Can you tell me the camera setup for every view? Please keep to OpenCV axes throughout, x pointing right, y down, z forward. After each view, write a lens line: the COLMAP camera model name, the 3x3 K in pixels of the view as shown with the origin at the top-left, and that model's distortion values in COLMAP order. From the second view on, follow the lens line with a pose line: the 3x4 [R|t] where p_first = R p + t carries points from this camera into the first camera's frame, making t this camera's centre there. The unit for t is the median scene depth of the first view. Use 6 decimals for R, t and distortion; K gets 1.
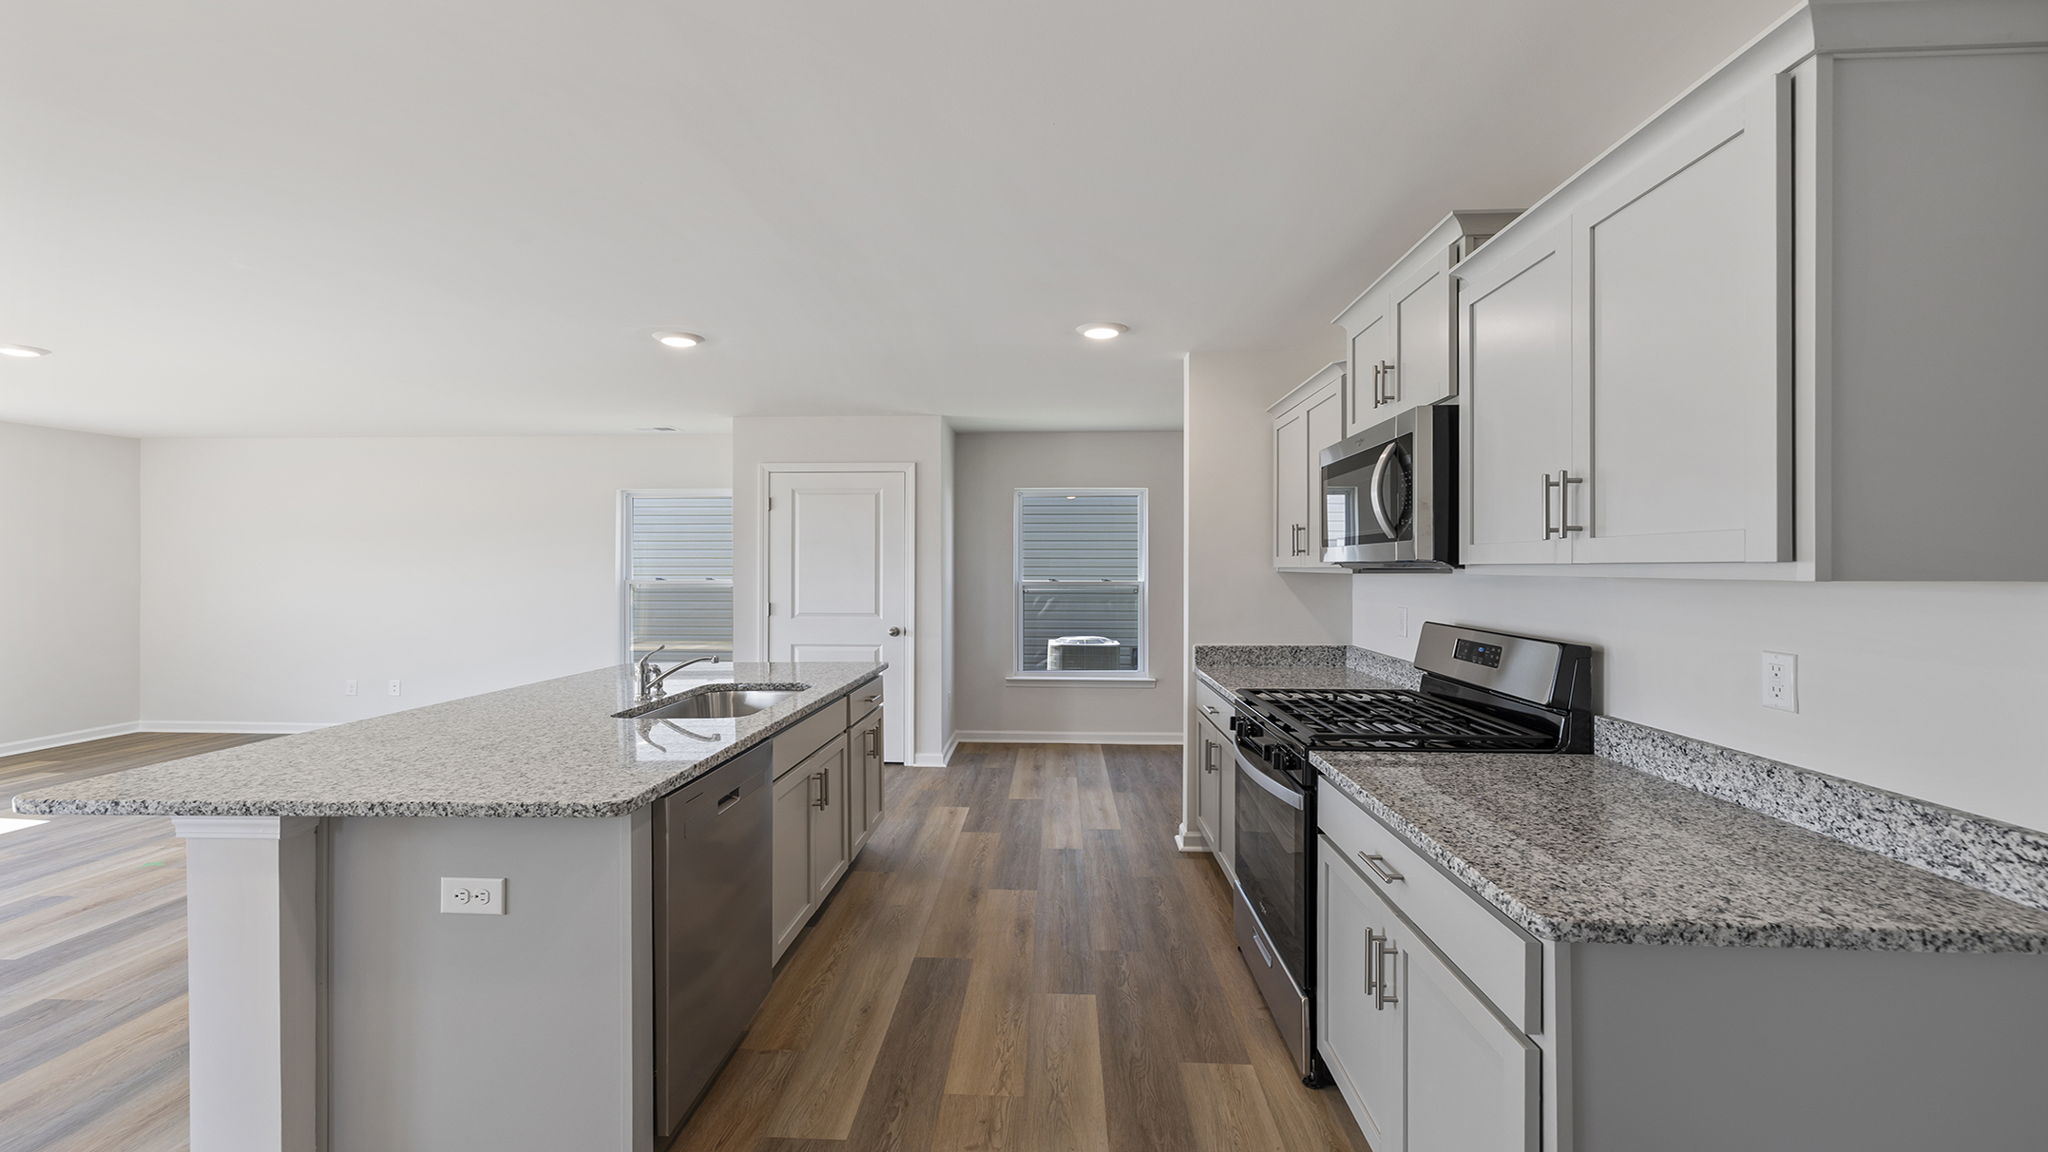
lens RADIAL K [[884.2, 0, 1006.3], [0, 884.2, 564.4], [0, 0, 1]] dist [0.000946, -0.000156]
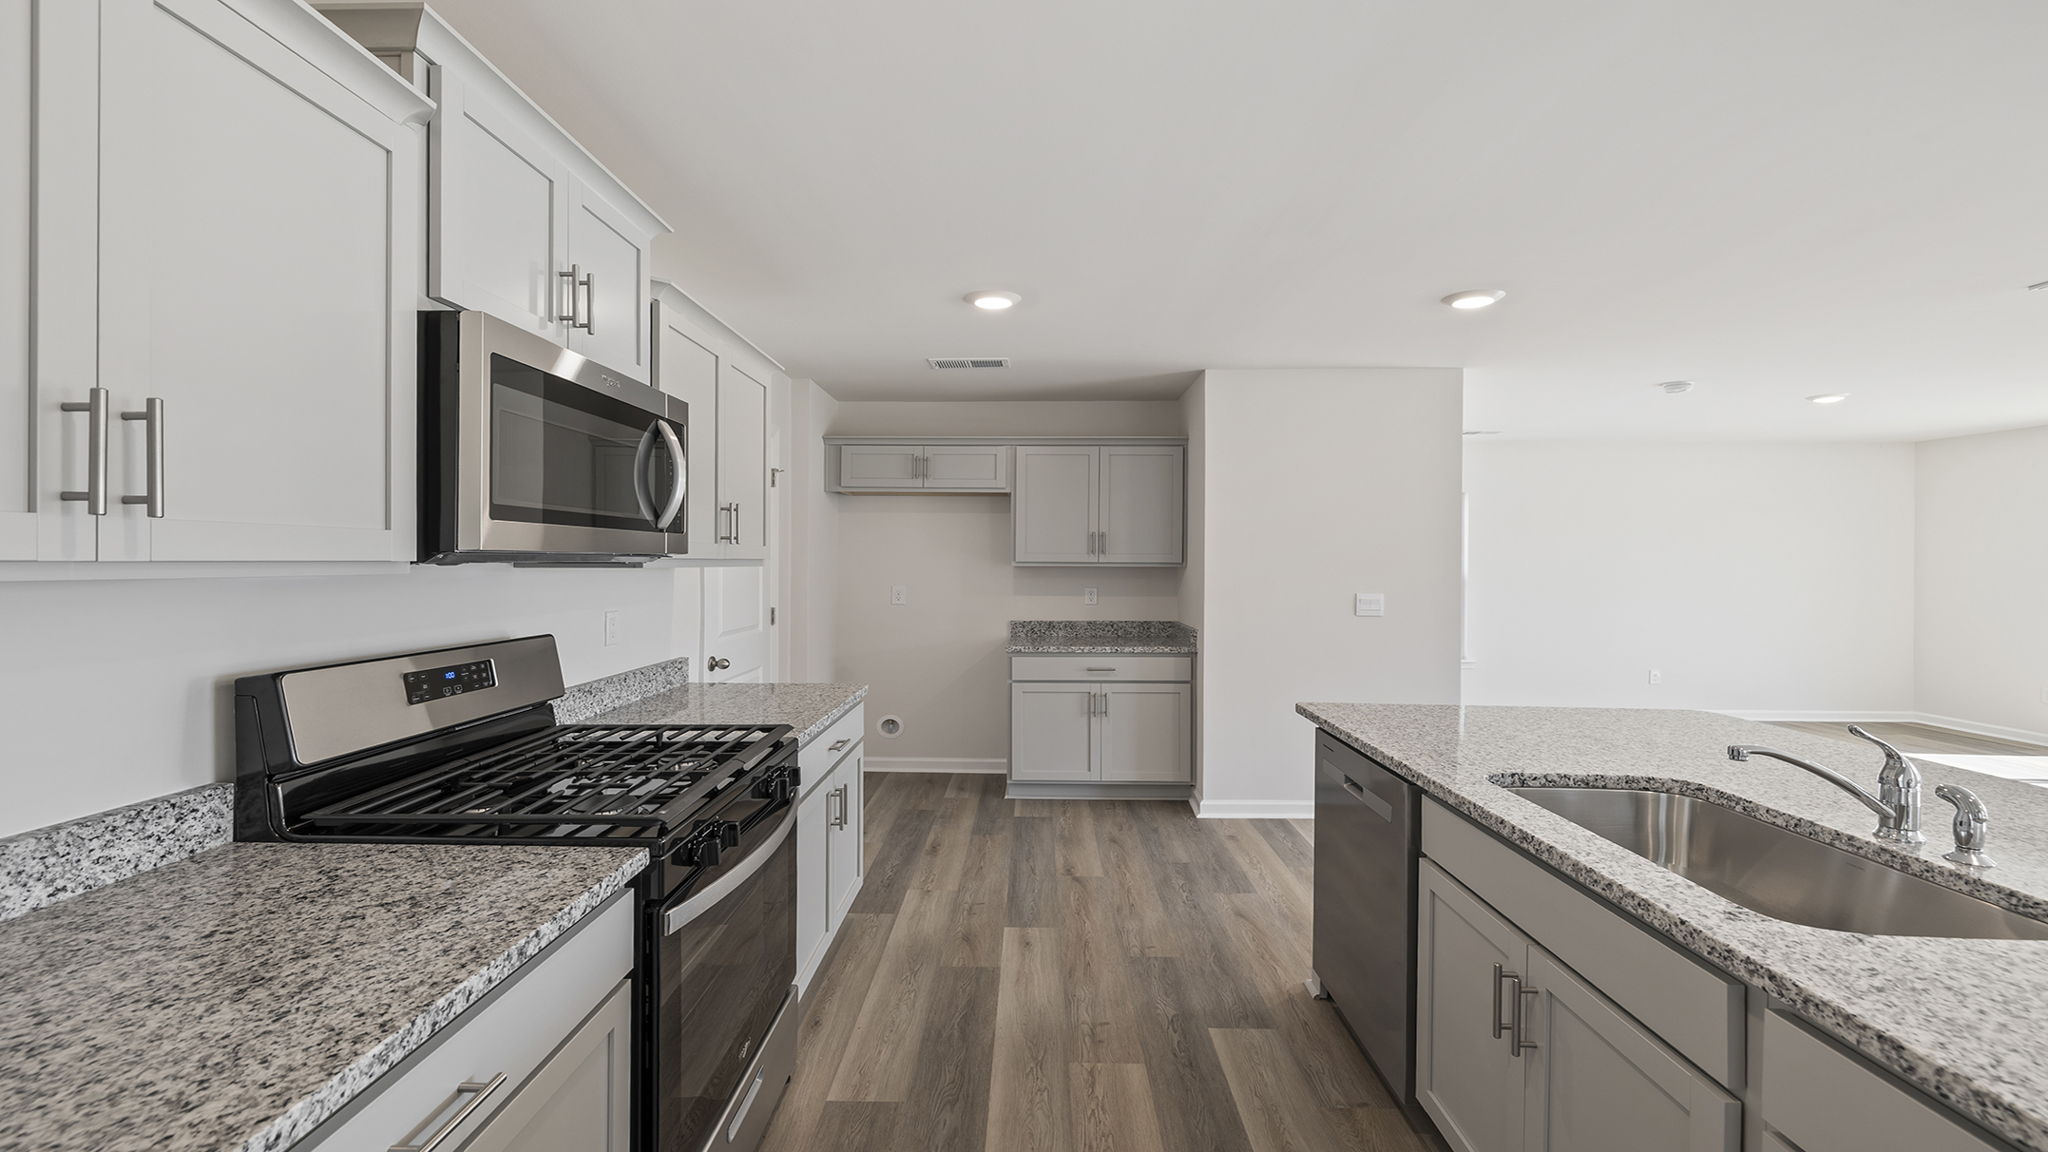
lens RADIAL K [[884.2, 0, 1006.3], [0, 884.2, 564.4], [0, 0, 1]] dist [0.000946, -0.000156]
pose [[-0.999419, -0.002620, -0.033991, 0.126088], [-0.002738, 0.999990, 0.003425, 0.002293], [0.033981, 0.003516, -0.999416, 1.971169]]
